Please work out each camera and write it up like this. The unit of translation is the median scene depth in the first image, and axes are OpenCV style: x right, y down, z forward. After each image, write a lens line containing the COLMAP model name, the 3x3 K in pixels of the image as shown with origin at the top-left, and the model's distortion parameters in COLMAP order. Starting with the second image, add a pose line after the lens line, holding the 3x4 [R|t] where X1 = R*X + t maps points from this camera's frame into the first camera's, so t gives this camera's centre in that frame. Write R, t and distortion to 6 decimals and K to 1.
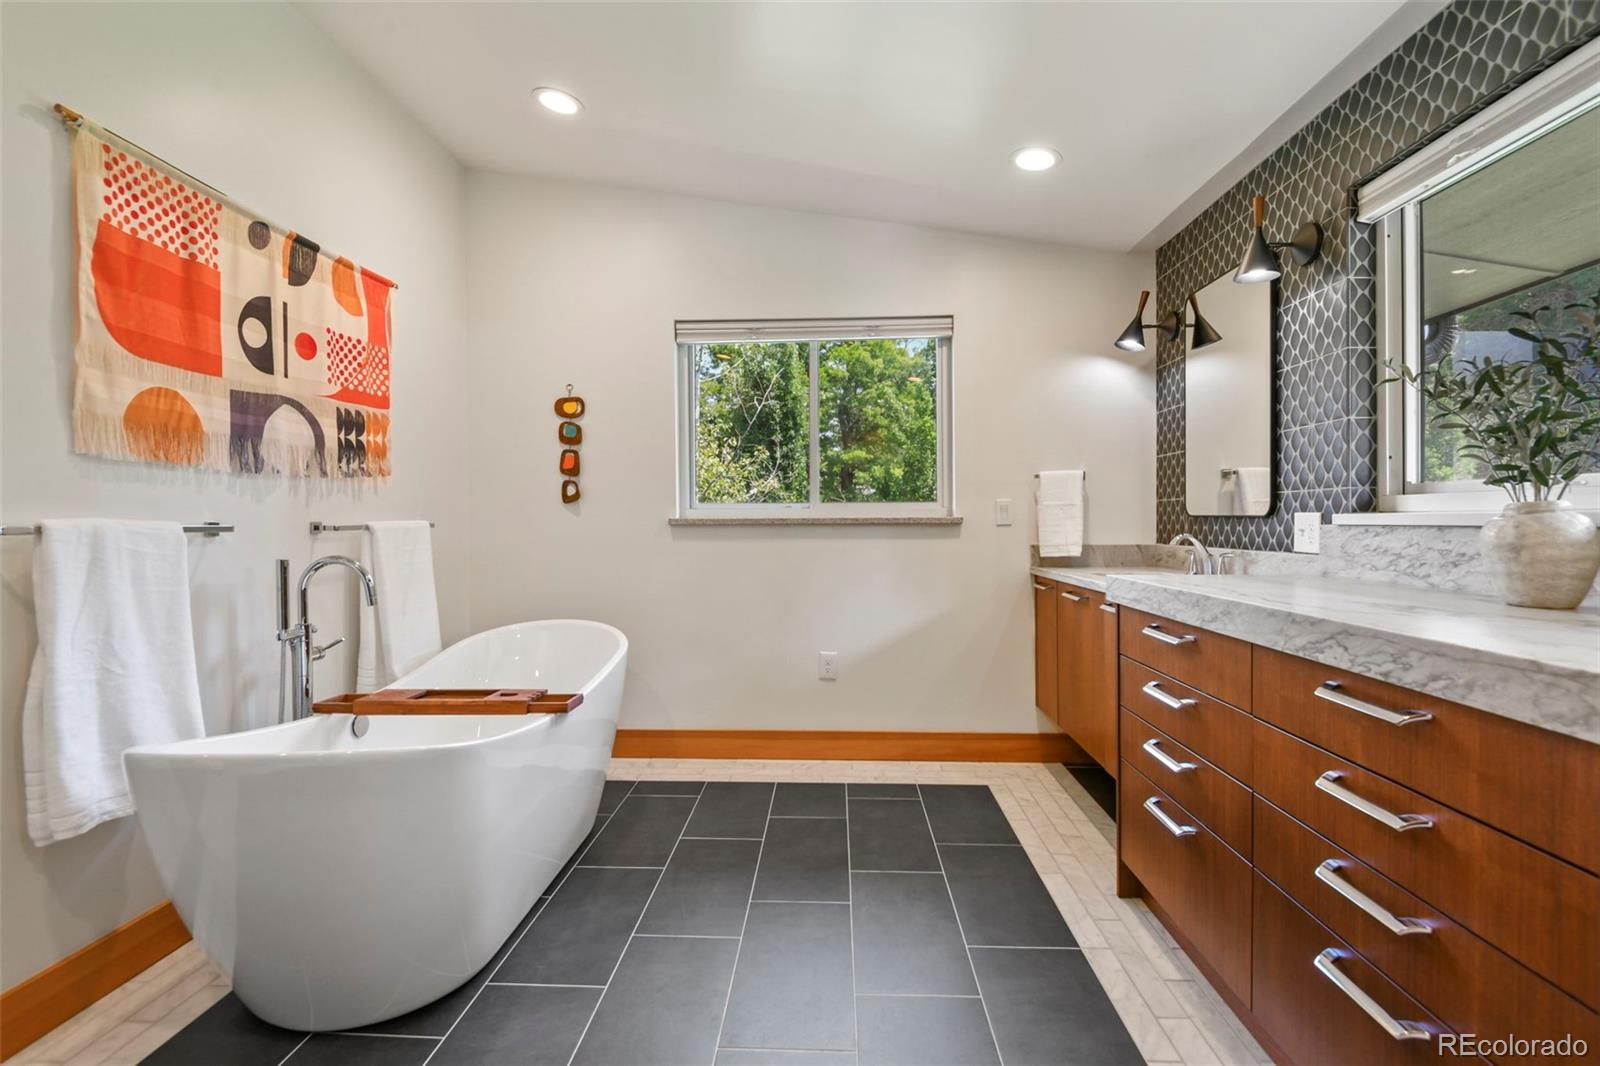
lens RADIAL K [[726.5, 0, 799.0], [0, 726.5, 528.7], [0, 0, 1]] dist [0.025733, -0.000327]
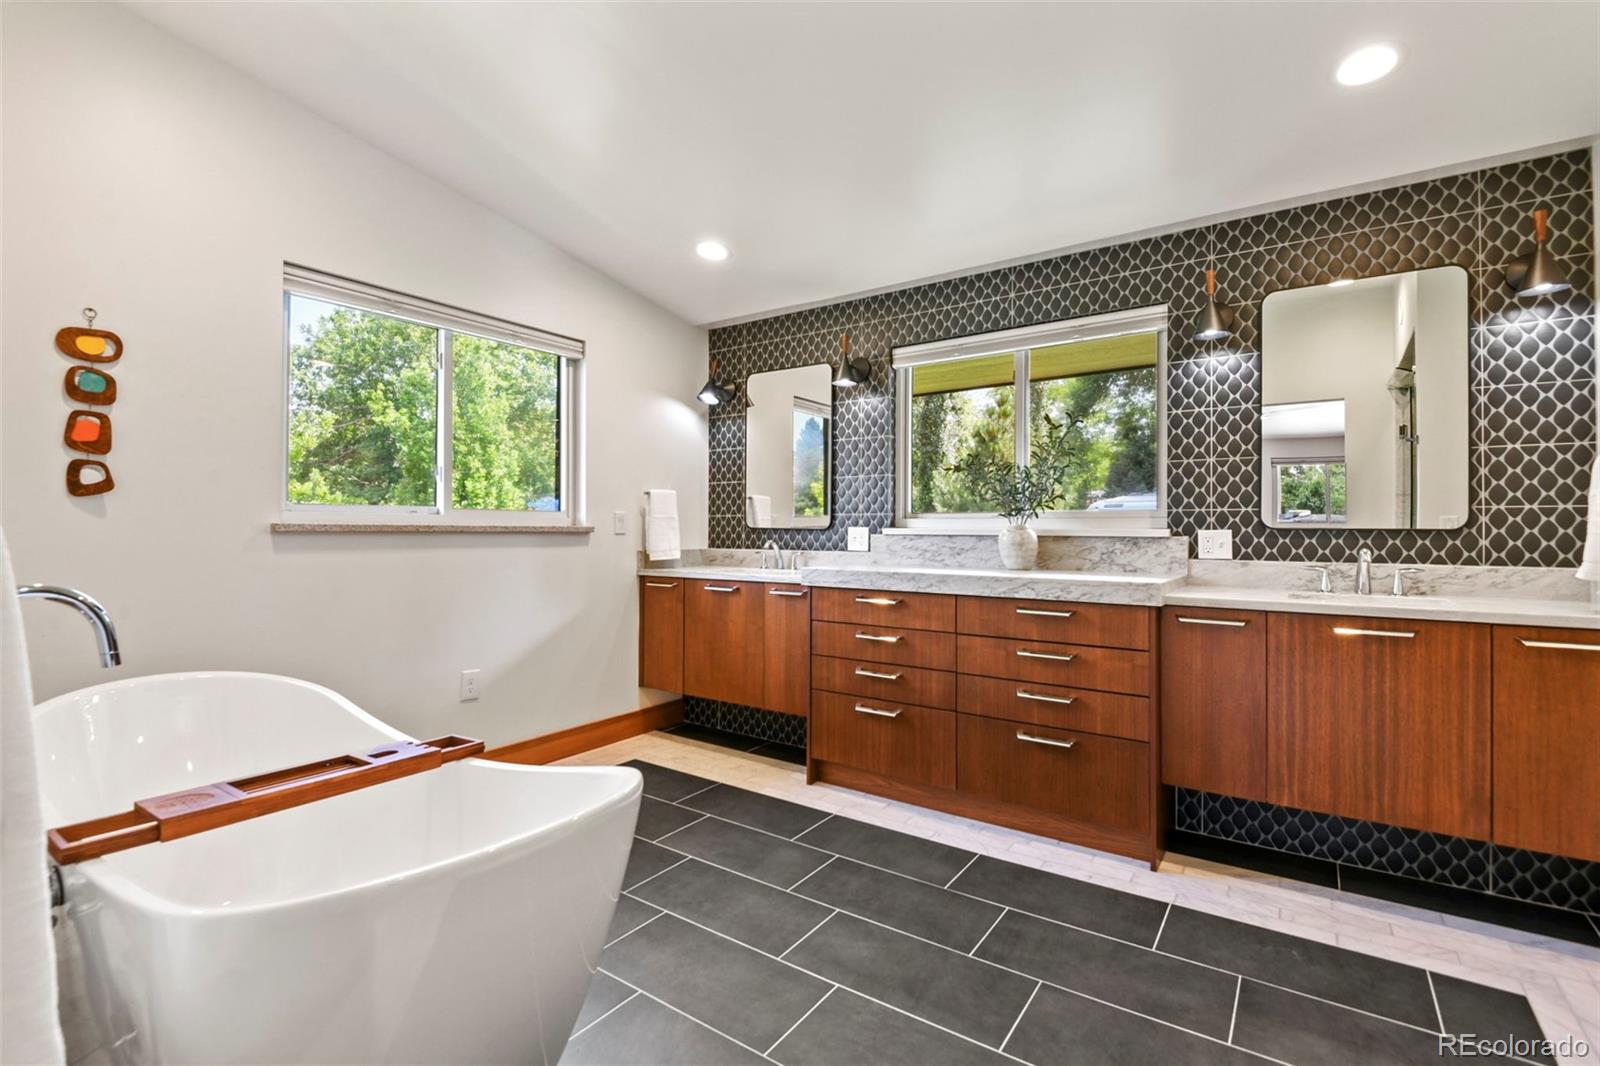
lens RADIAL K [[729.0, 0, 800.0], [0, 729.0, 533.0], [0, 0, 1]] dist [-0.000778, -0.000544]
pose [[0.530997, 0.005706, 0.847354, -0.564076], [0.001708, 0.999968, -0.007804, 0.002832], [-0.847372, 0.005591, 0.530971, 0.158219]]
